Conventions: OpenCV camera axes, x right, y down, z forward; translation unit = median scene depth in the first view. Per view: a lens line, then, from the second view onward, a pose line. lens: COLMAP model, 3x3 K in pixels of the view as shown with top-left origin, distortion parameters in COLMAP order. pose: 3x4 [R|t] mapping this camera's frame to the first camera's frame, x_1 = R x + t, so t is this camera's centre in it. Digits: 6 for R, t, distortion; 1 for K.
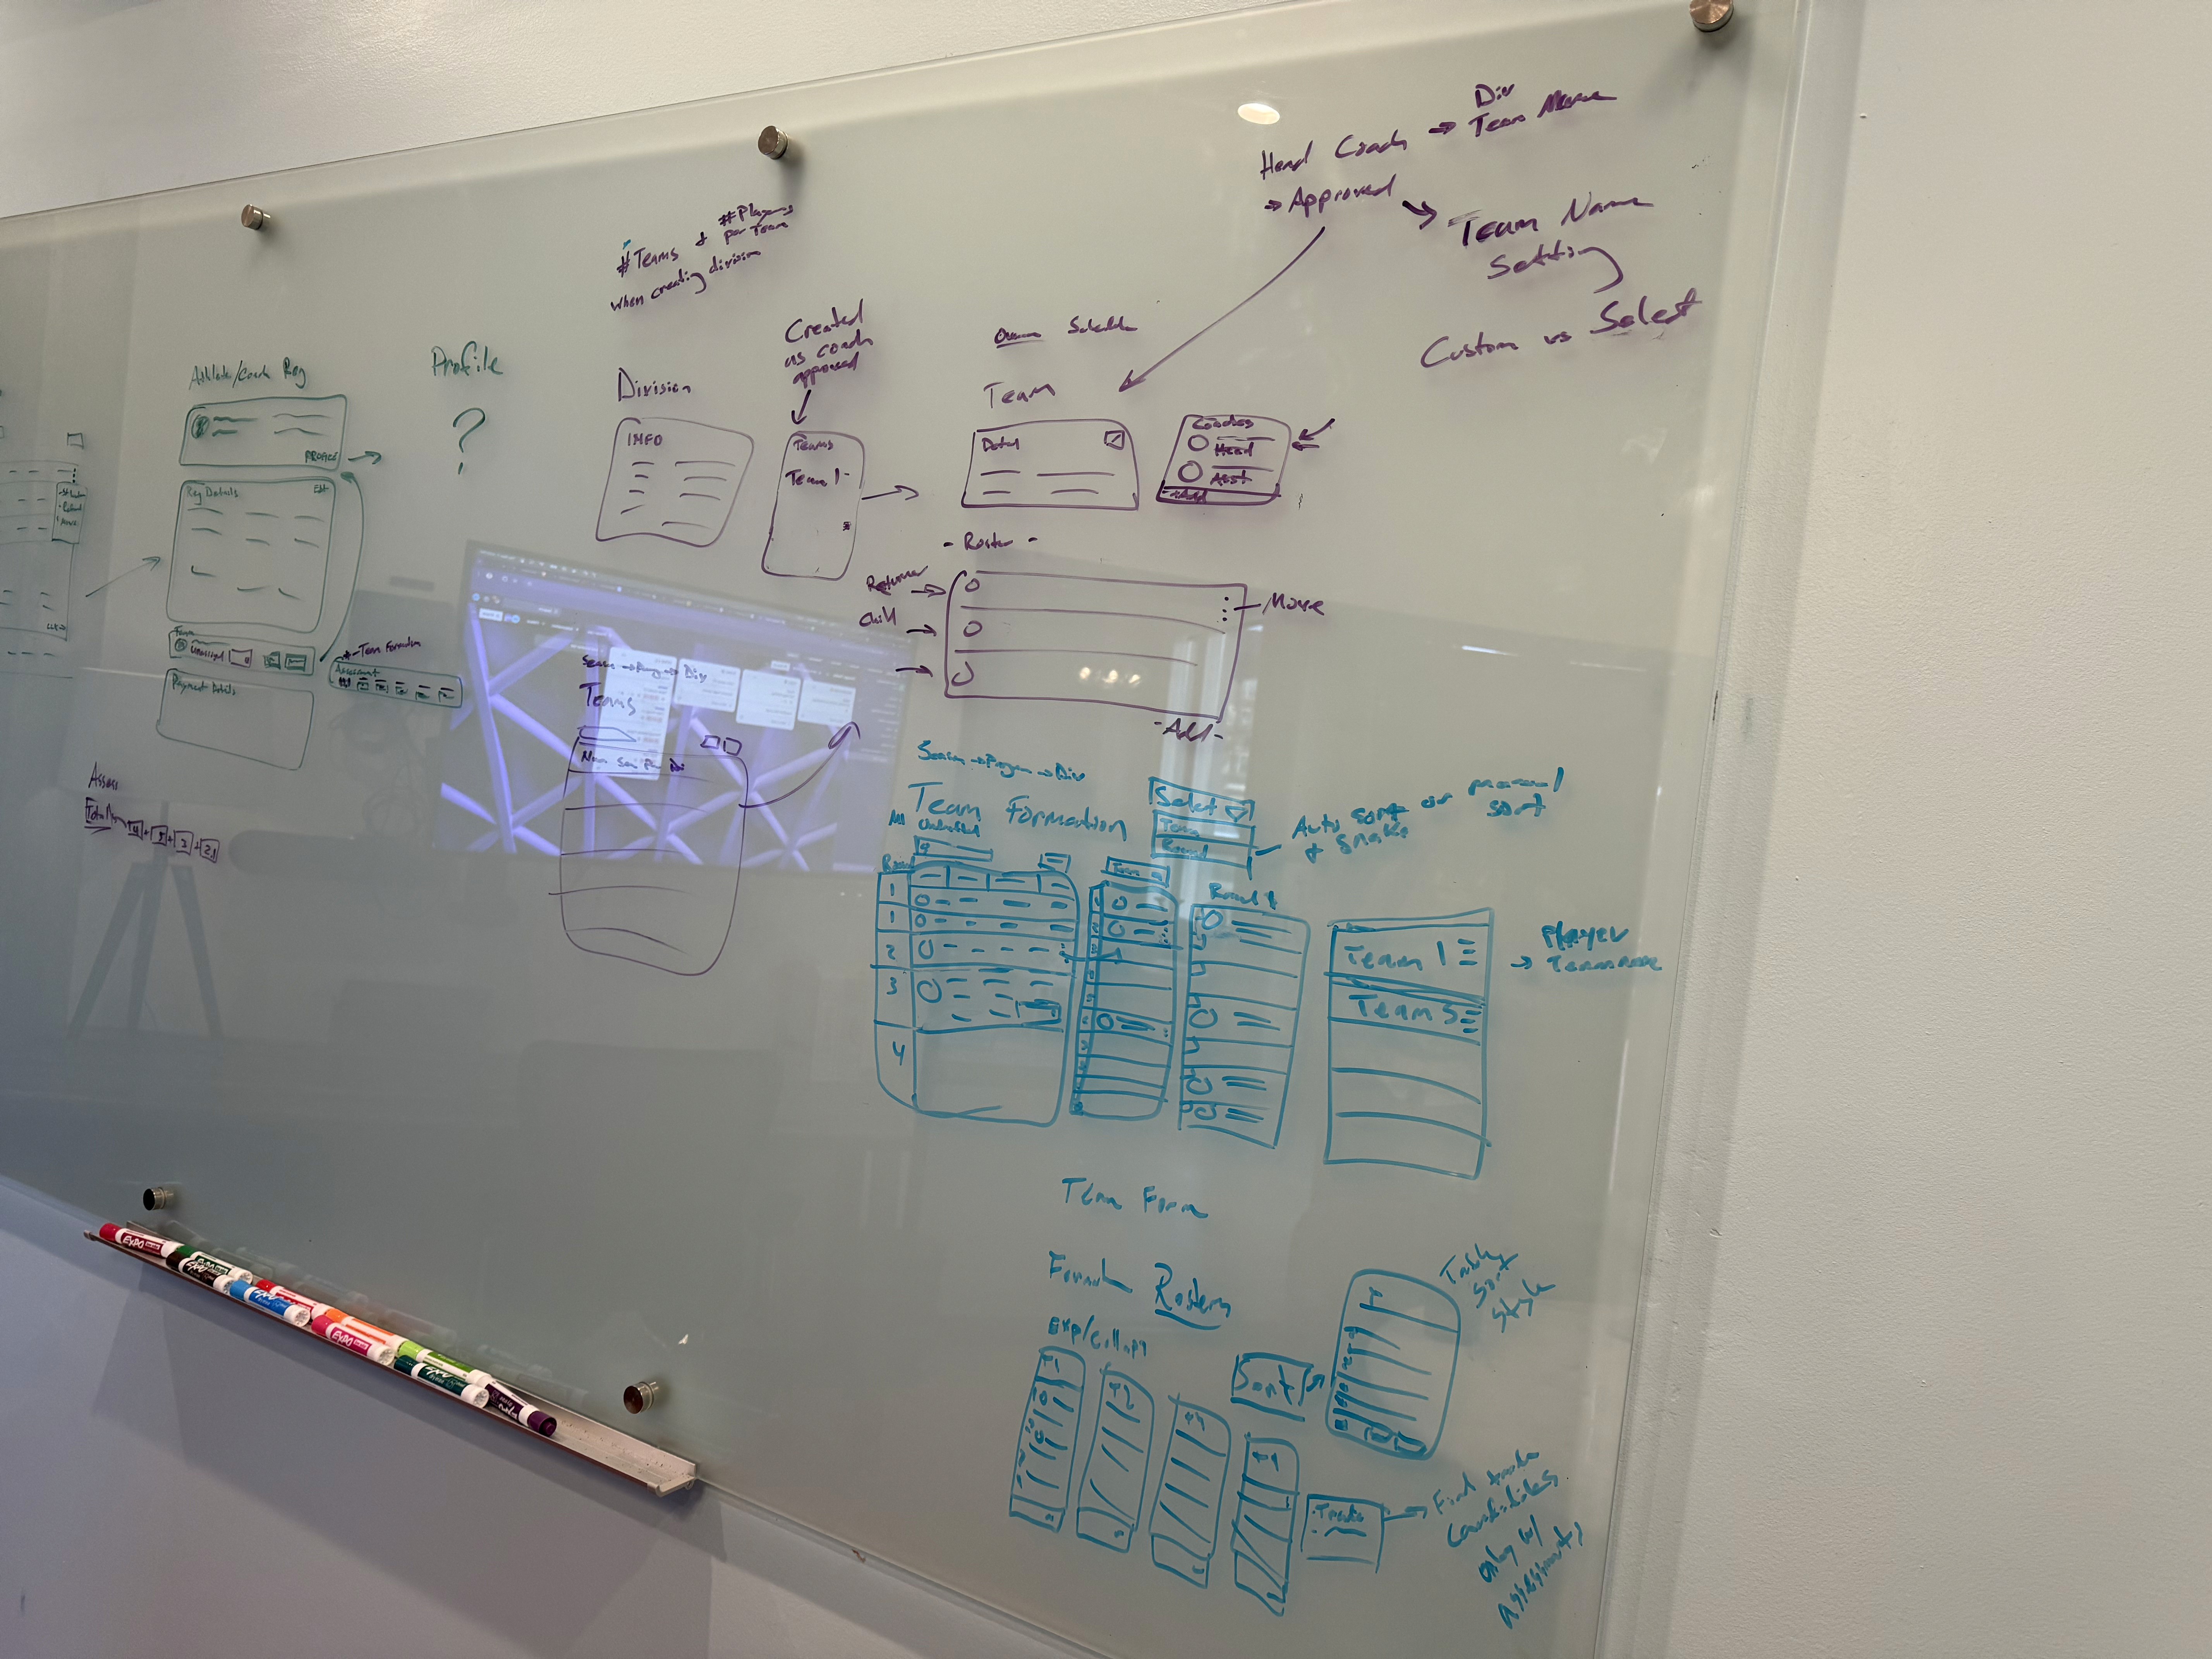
lens RADIAL K [[1560.3, 0, 1103.1], [0, 1560.3, 823.2], [0, 0, 1]] dist [0.023348, -0.049311]
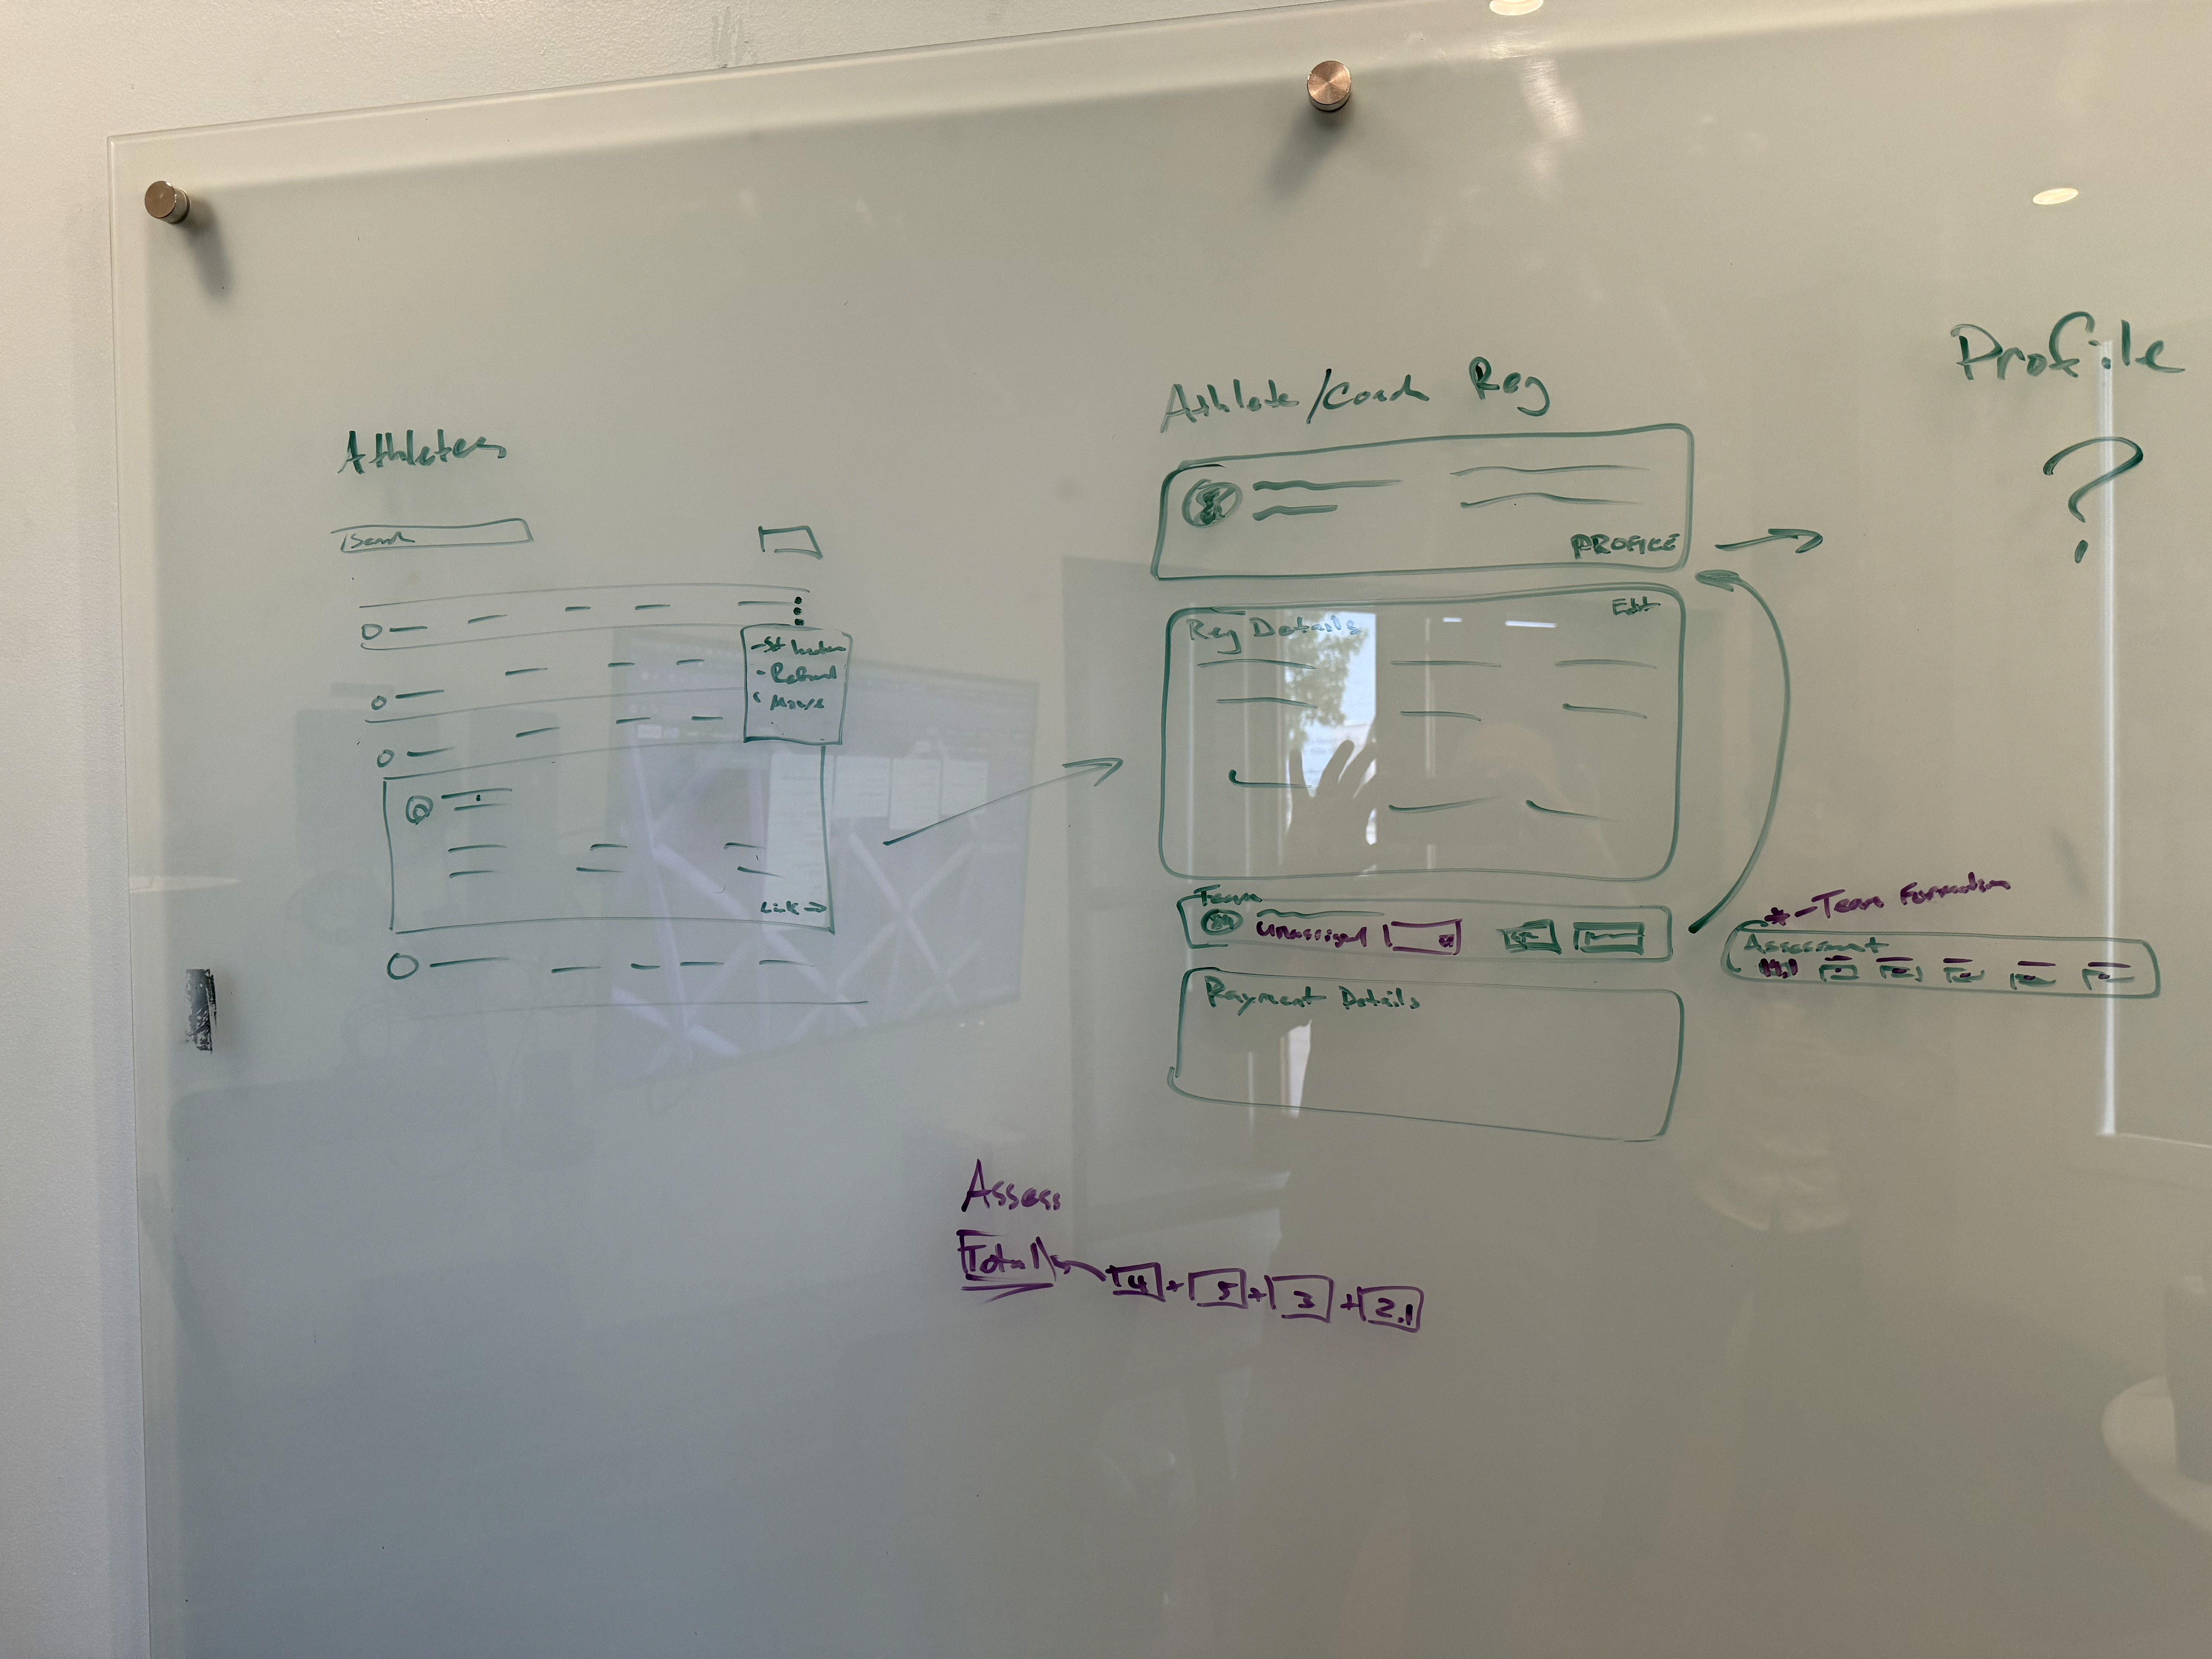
lens RADIAL K [[1560.3, 0, 1094.6], [0, 1560.3, 824.1], [0, 0, 1]] dist [0.023348, -0.049311]
pose [[0.943985, -0.132061, 0.302411, -0.802484], [0.127493, 0.991226, 0.034886, -0.174363], [-0.304365, 0.005623, 0.952539, 0.529591]]
